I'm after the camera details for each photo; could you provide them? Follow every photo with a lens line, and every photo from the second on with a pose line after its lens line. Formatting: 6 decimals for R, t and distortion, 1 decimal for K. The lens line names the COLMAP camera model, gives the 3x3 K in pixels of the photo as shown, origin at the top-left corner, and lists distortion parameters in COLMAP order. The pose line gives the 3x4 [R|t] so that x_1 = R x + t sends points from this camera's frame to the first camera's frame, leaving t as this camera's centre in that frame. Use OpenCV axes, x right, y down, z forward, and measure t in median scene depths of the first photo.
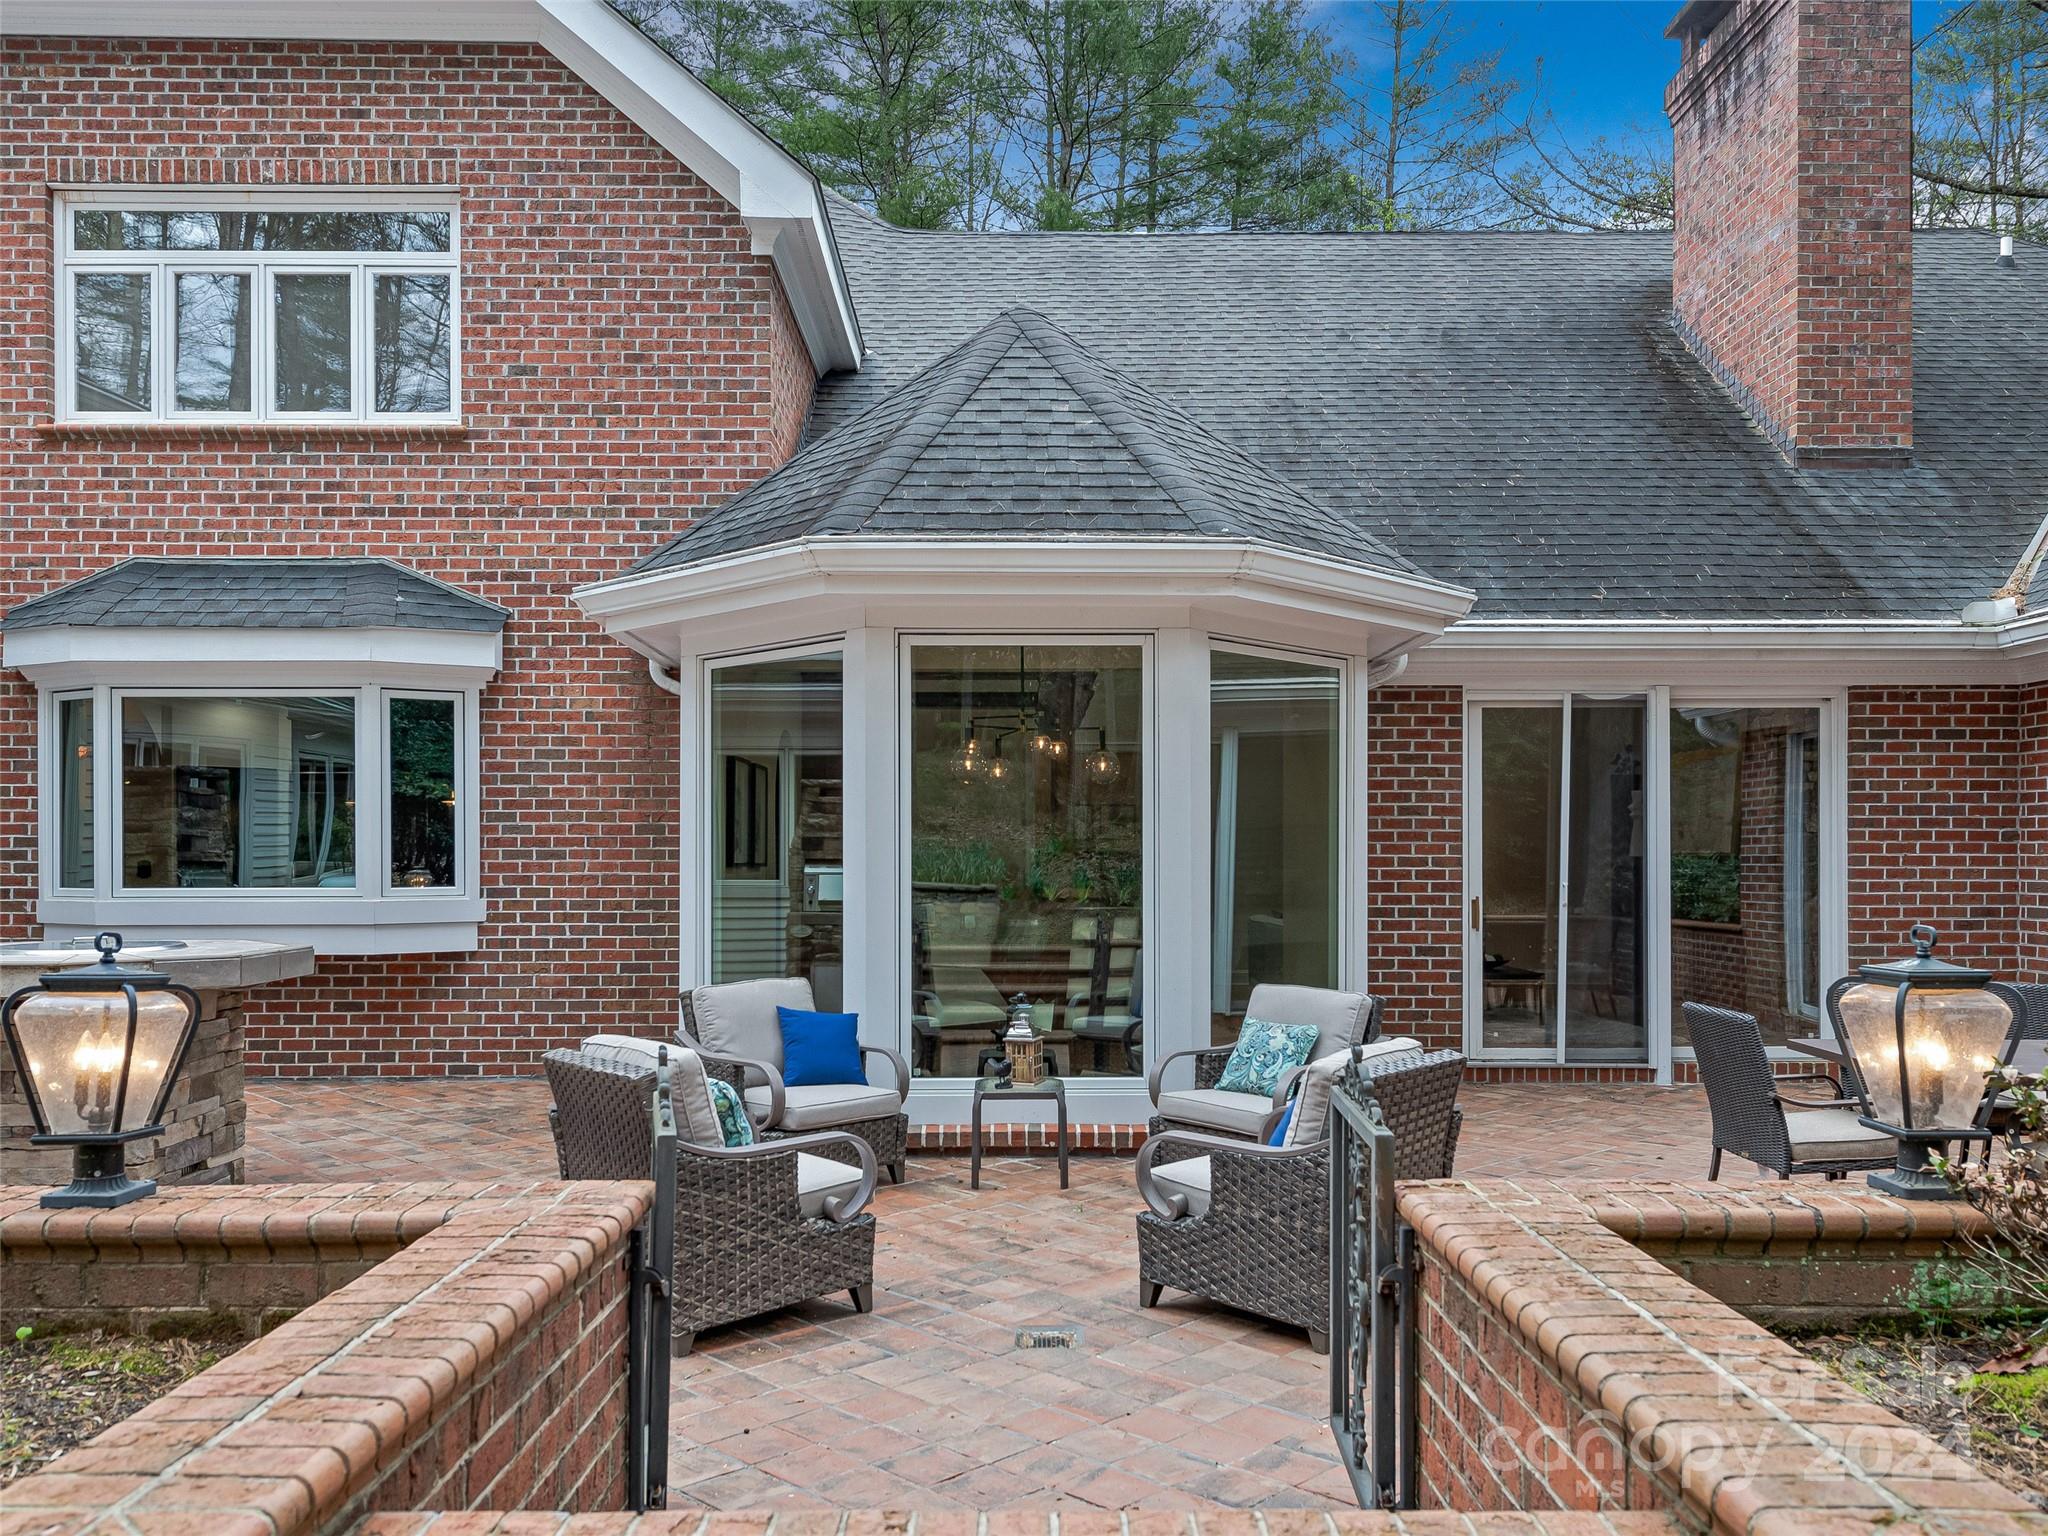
lens RADIAL K [[1455.9, 0, 1066.0], [0, 1455.9, 824.5], [0, 0, 1]] dist [0.006044, 0.002868]
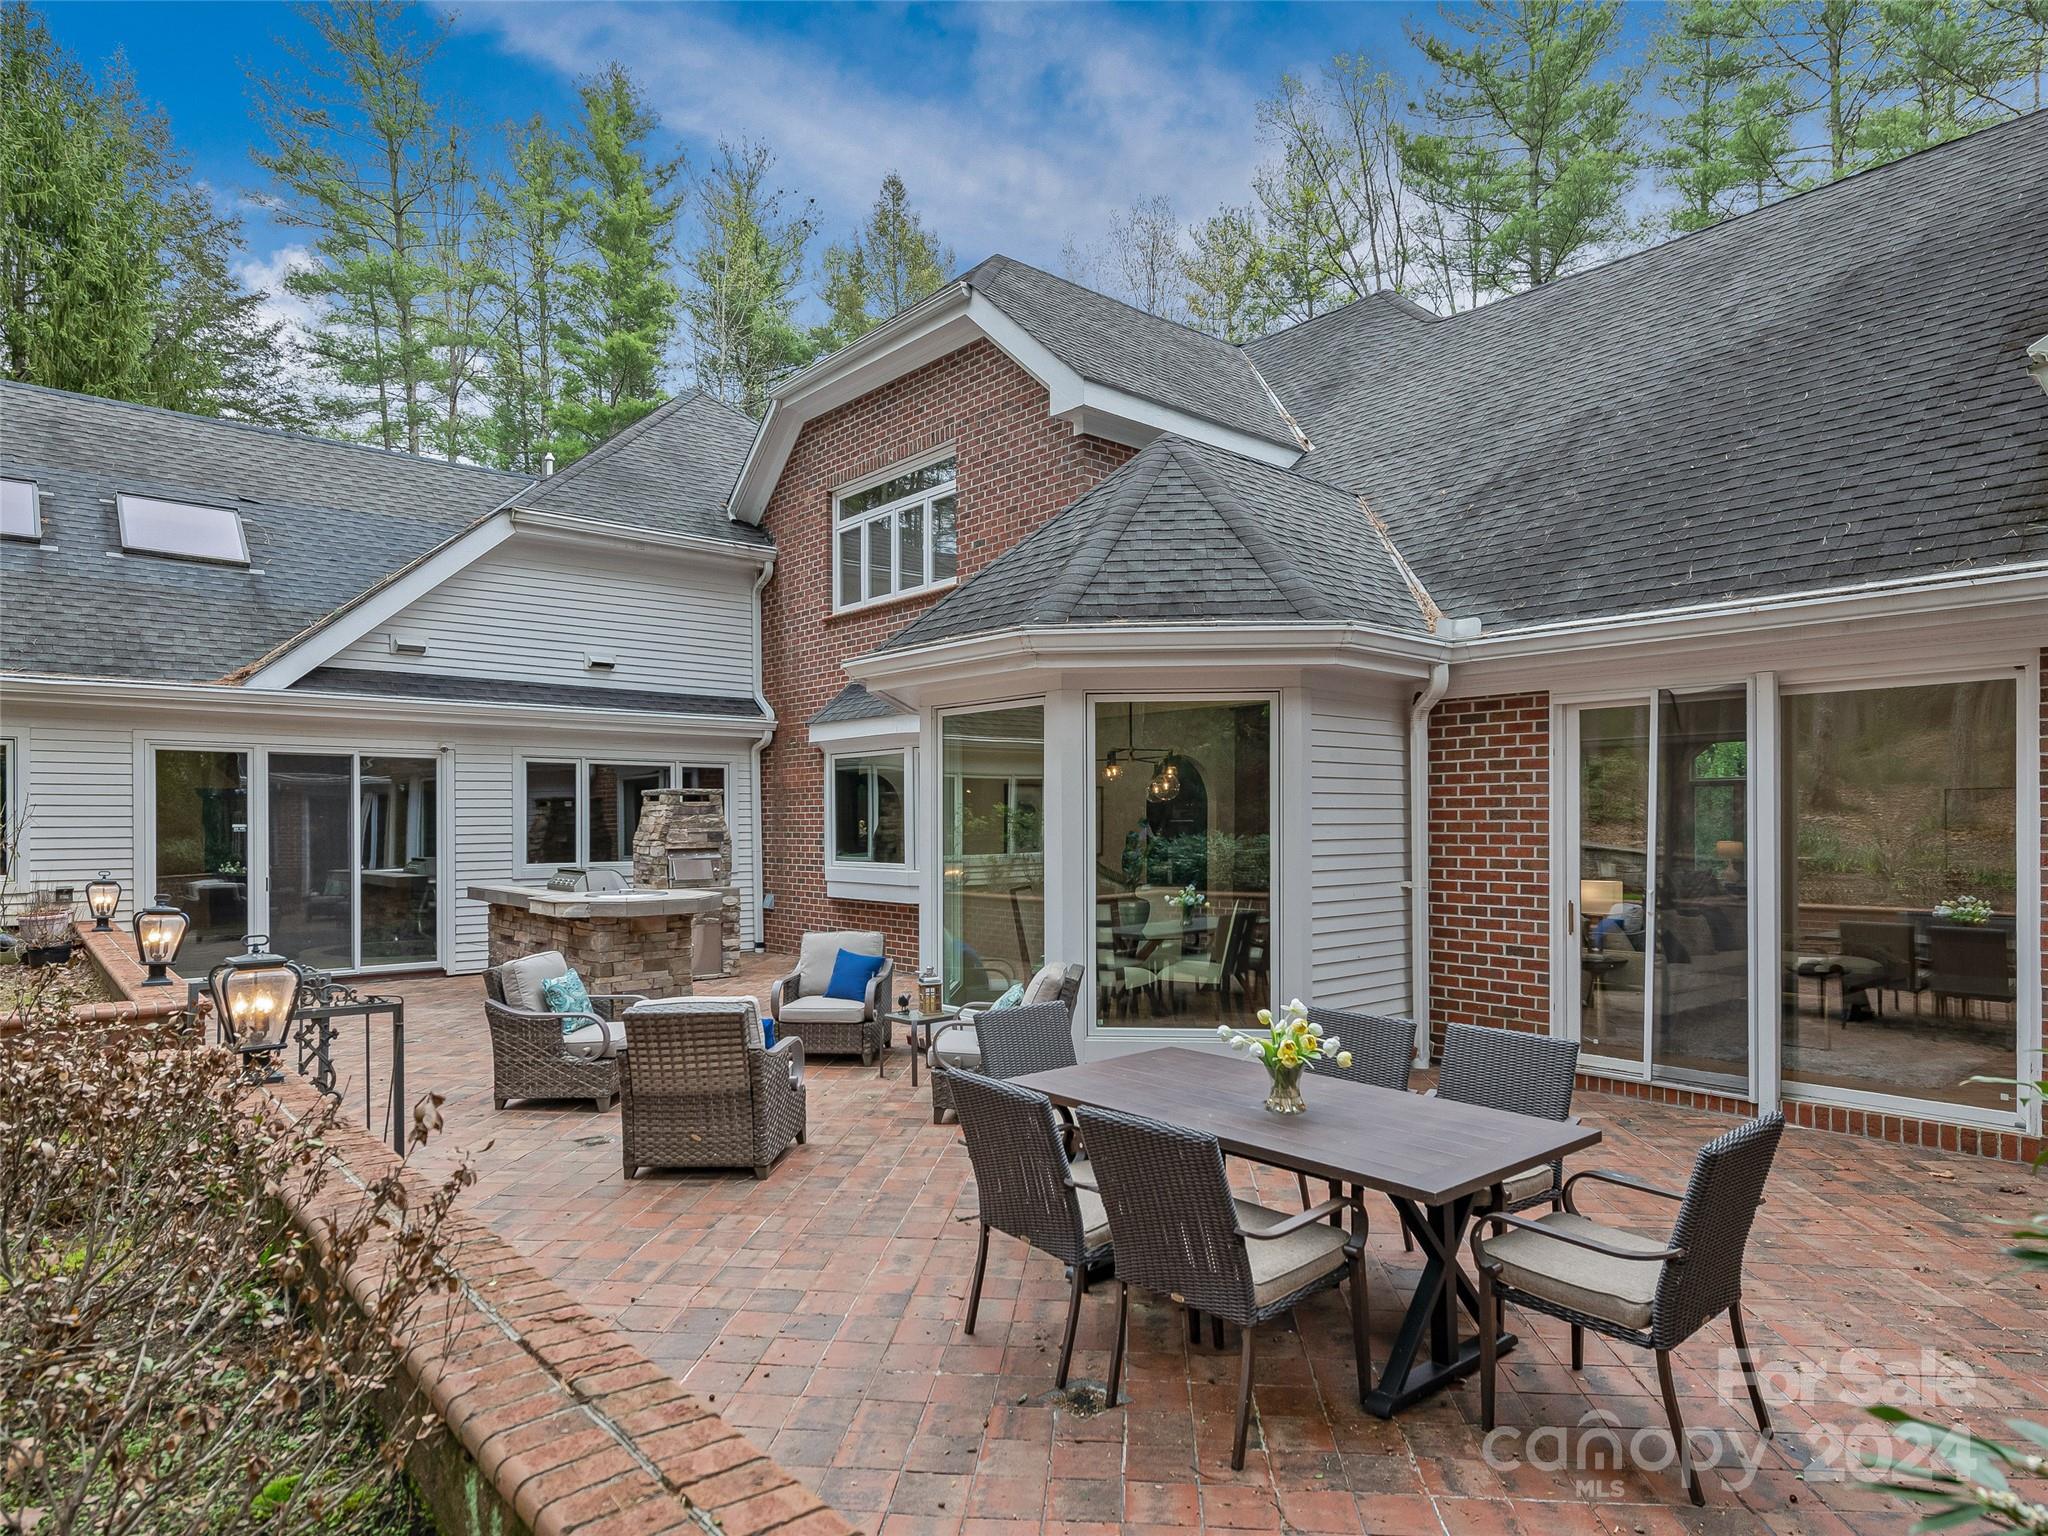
lens RADIAL K [[1167.5, 0, 1089.9], [0, 1167.5, 795.8], [0, 0, 1]] dist [0.006845, -0.000914]
pose [[0.682941, -0.018693, -0.730234, 0.648055], [0.013871, 0.999824, -0.012621, -0.016668], [0.730342, -0.001510, 0.683080, 0.214455]]
